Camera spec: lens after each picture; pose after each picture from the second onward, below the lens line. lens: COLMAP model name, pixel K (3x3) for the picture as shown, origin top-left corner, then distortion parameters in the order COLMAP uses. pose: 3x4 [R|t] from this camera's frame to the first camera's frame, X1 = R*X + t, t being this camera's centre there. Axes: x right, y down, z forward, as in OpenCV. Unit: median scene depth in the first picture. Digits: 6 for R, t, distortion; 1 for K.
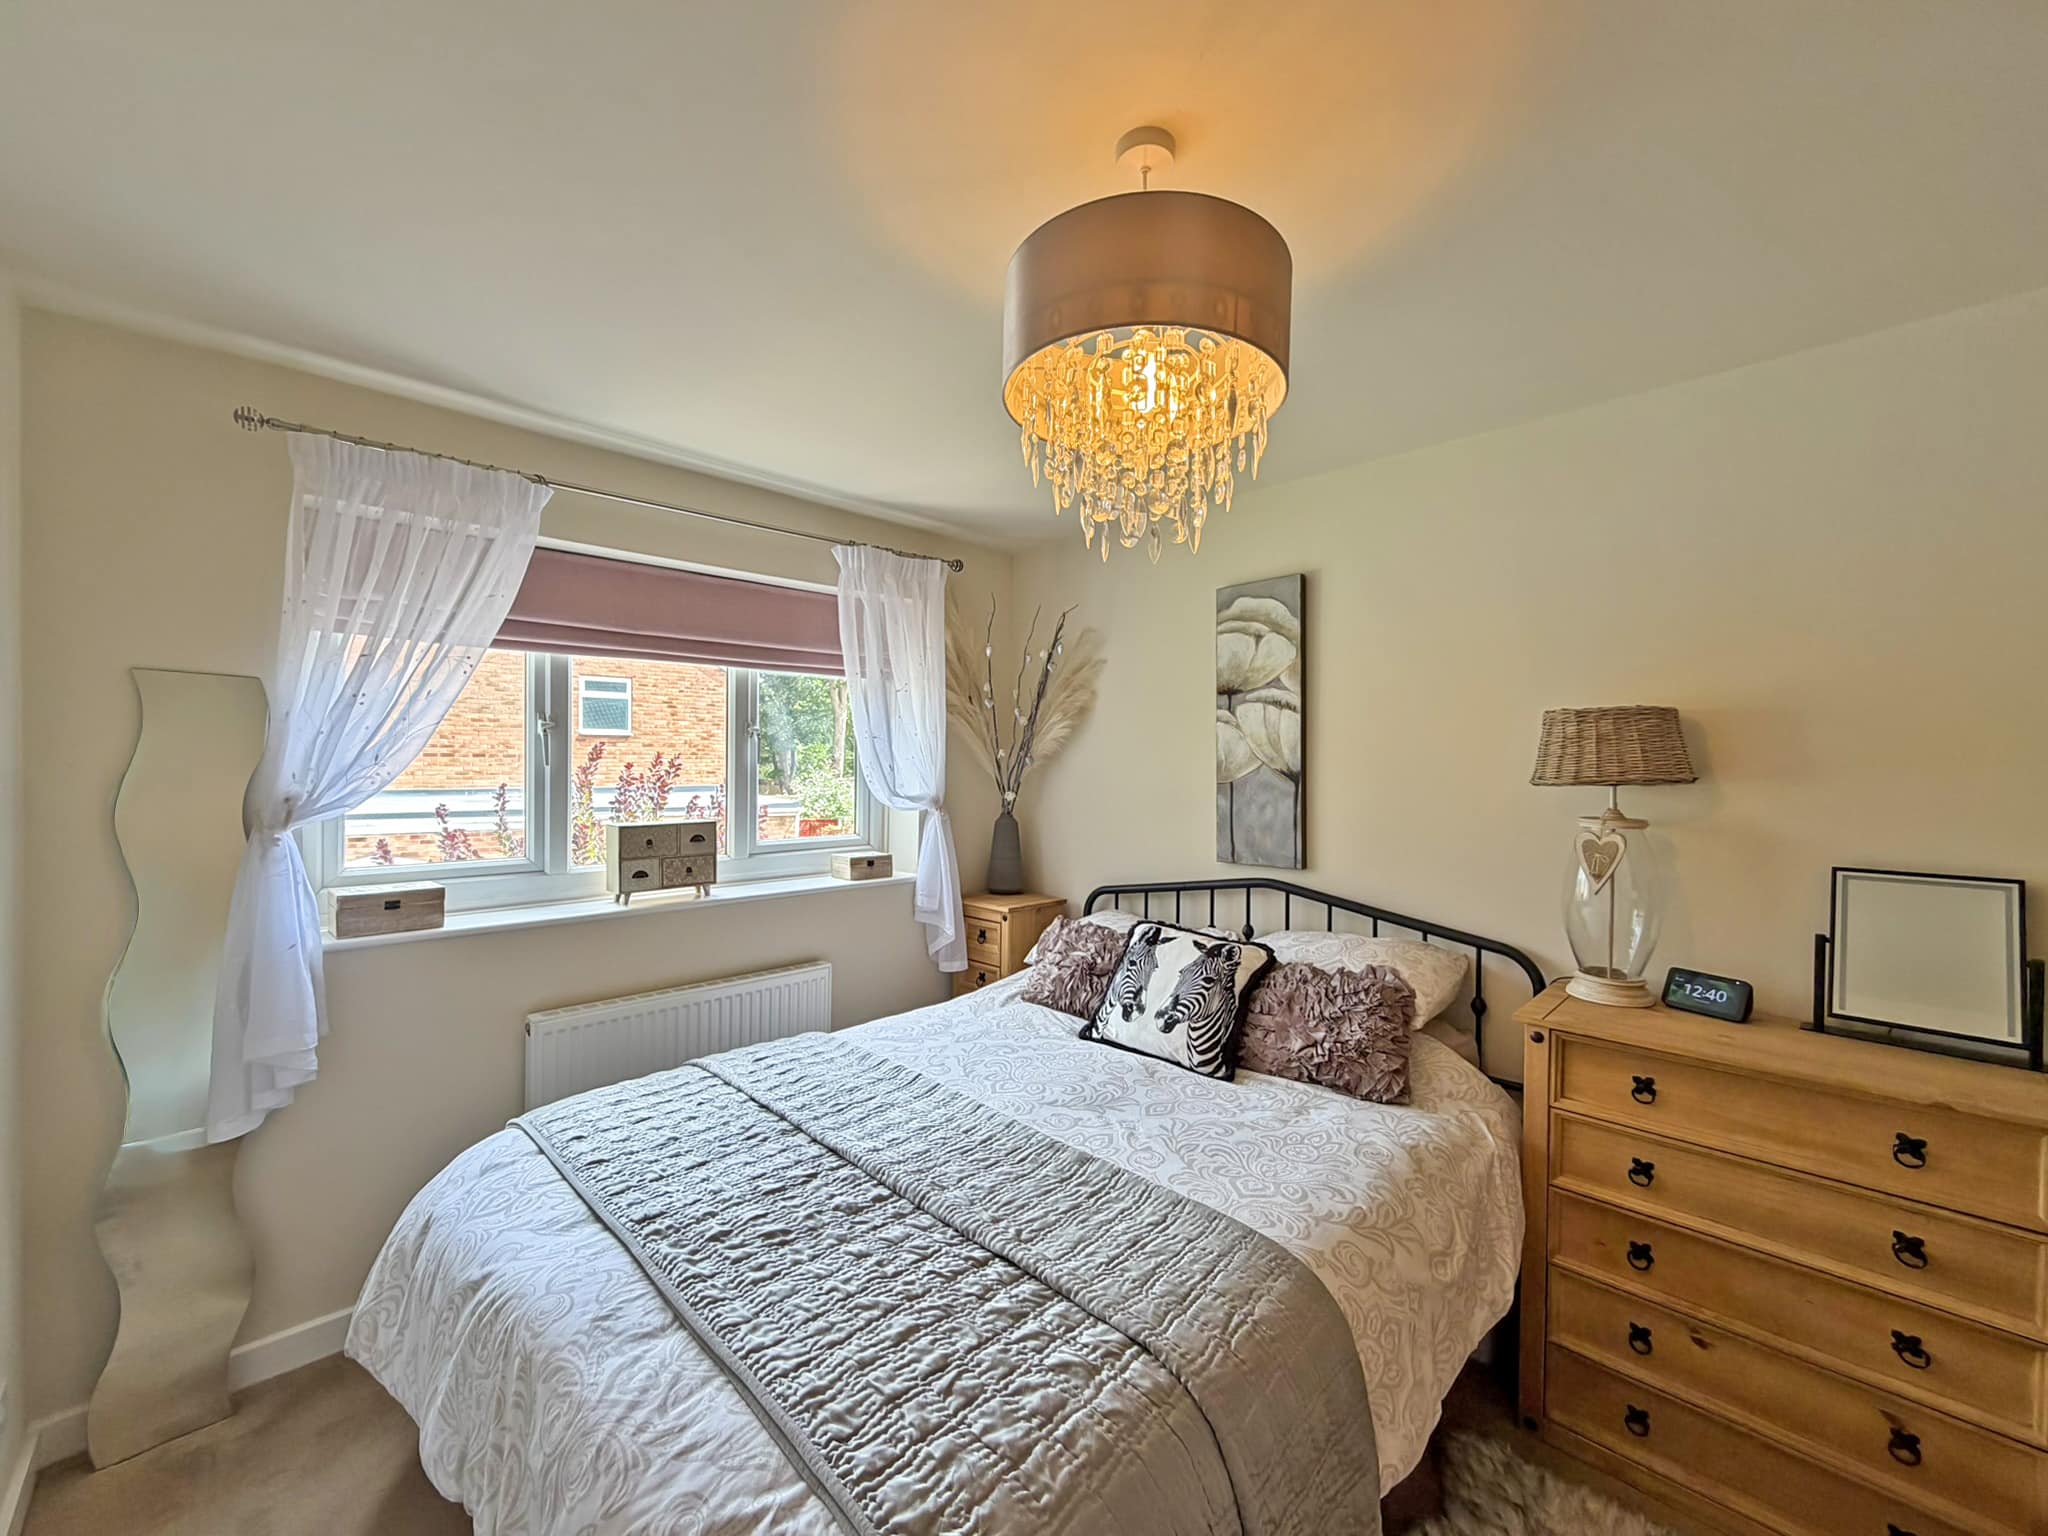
lens RADIAL K [[821.6, 0, 1024.7], [0, 821.6, 763.0], [0, 0, 1]] dist [-0.002742, 0.000058]
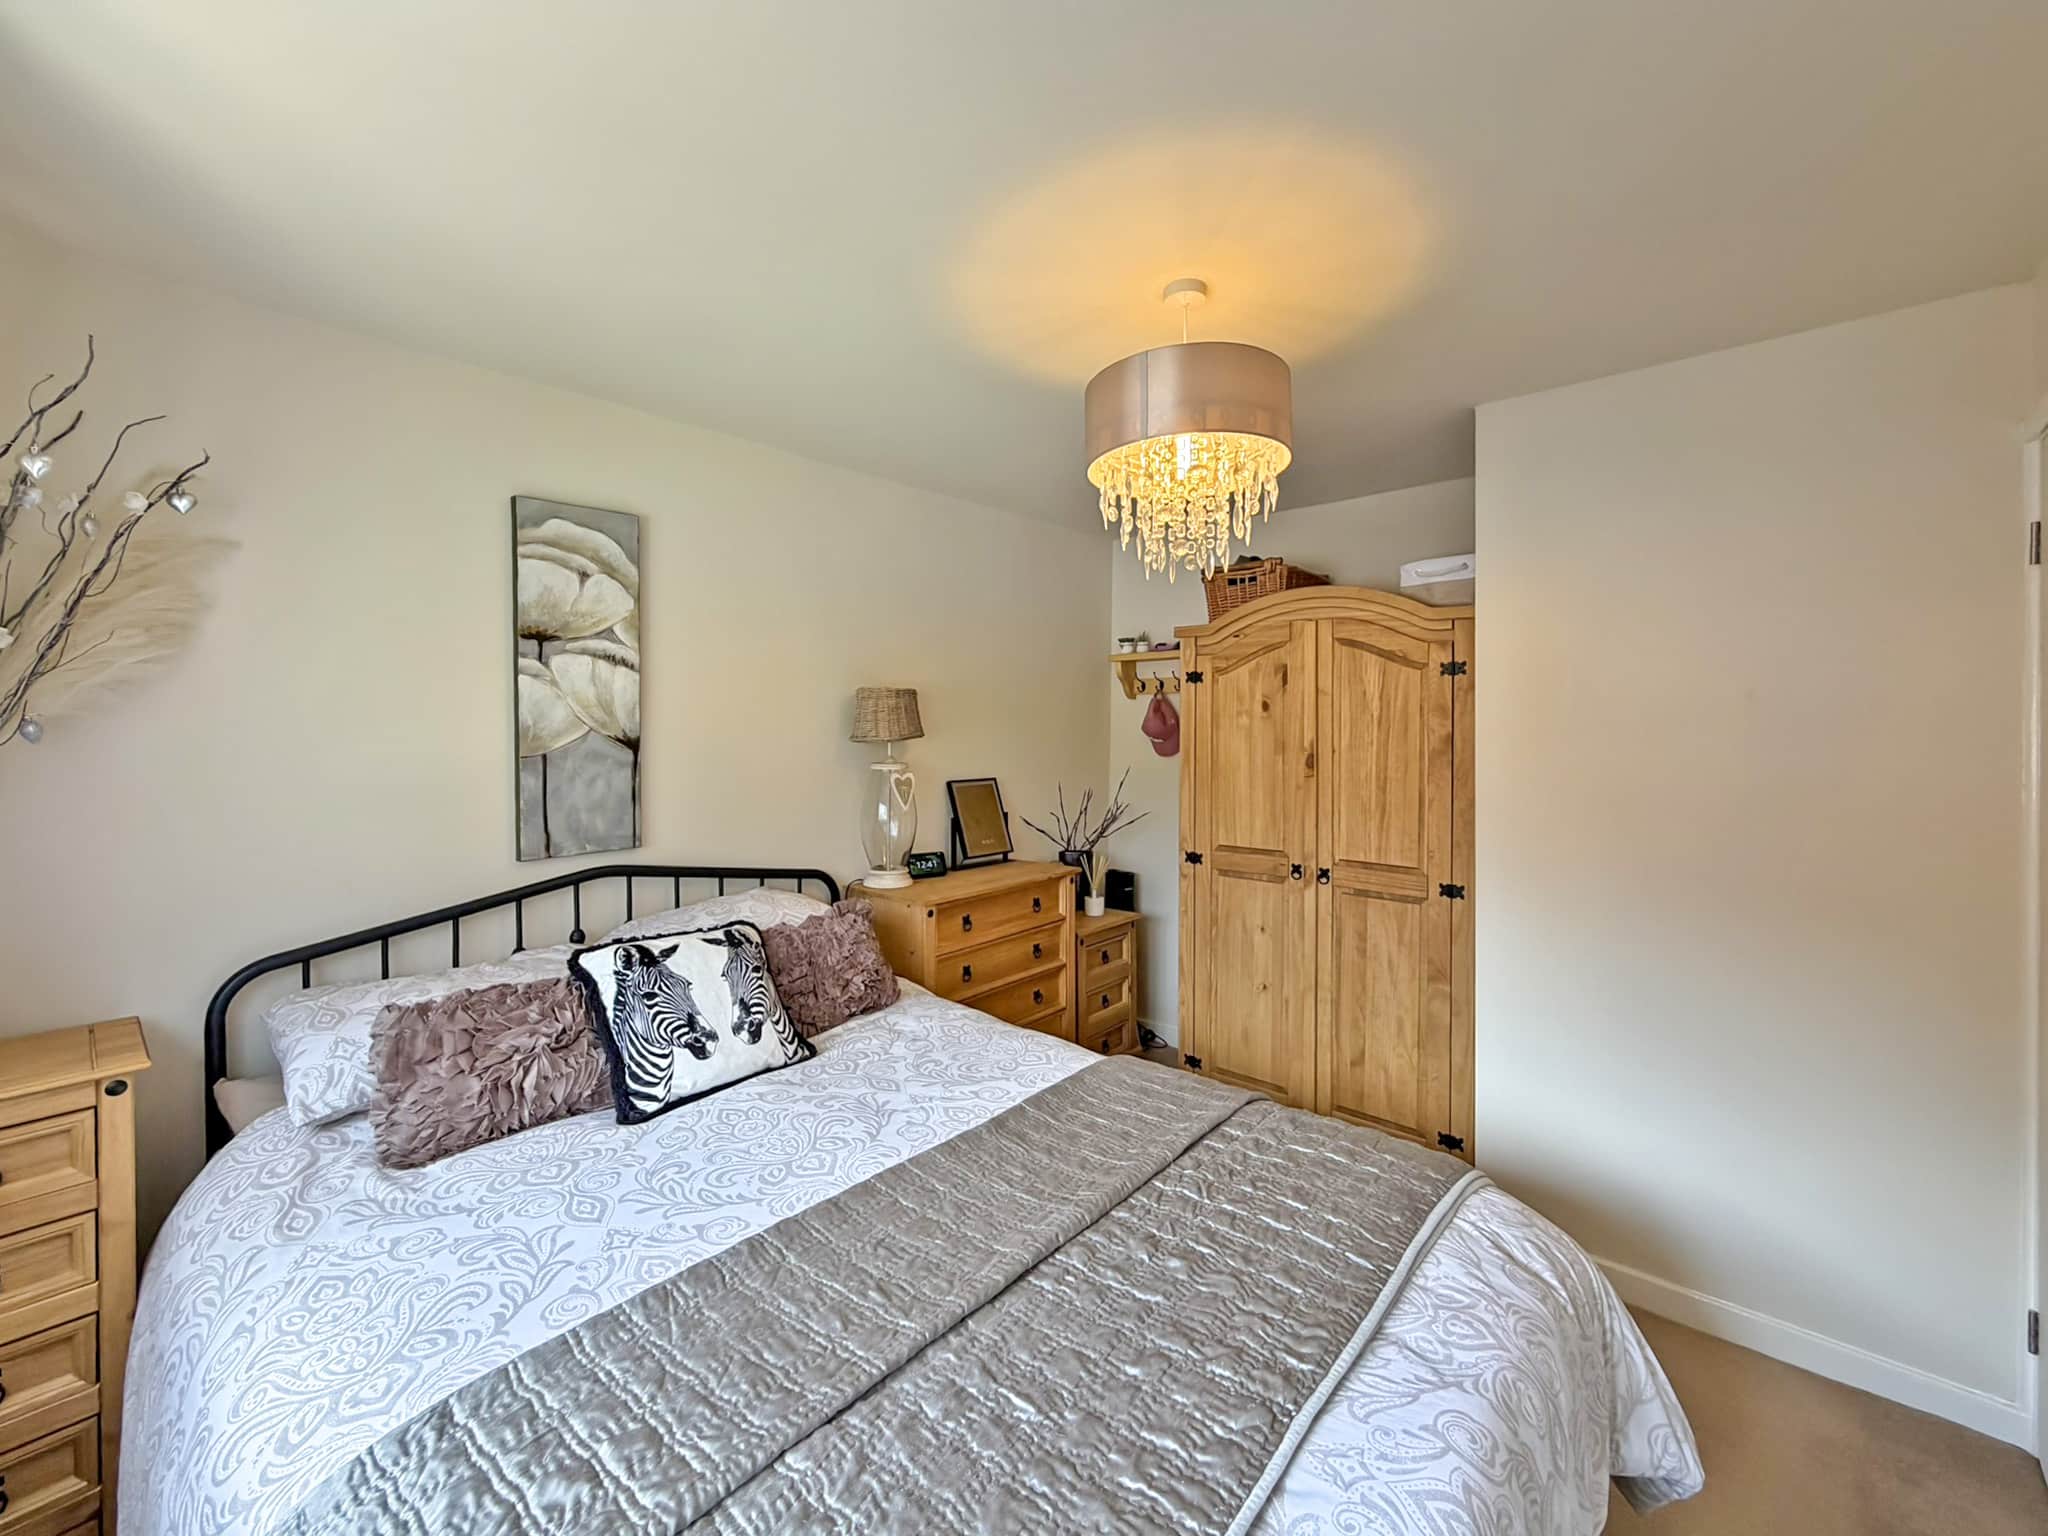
lens RADIAL K [[821.6, 0, 1019.0], [0, 821.6, 724.4], [0, 0, 1]] dist [-0.002742, 0.000058]
pose [[-0.056613, -0.007349, 0.998369, -0.574385], [0.005677, 0.999954, 0.007682, -0.008337], [-0.998380, 0.006102, -0.056569, 0.632234]]
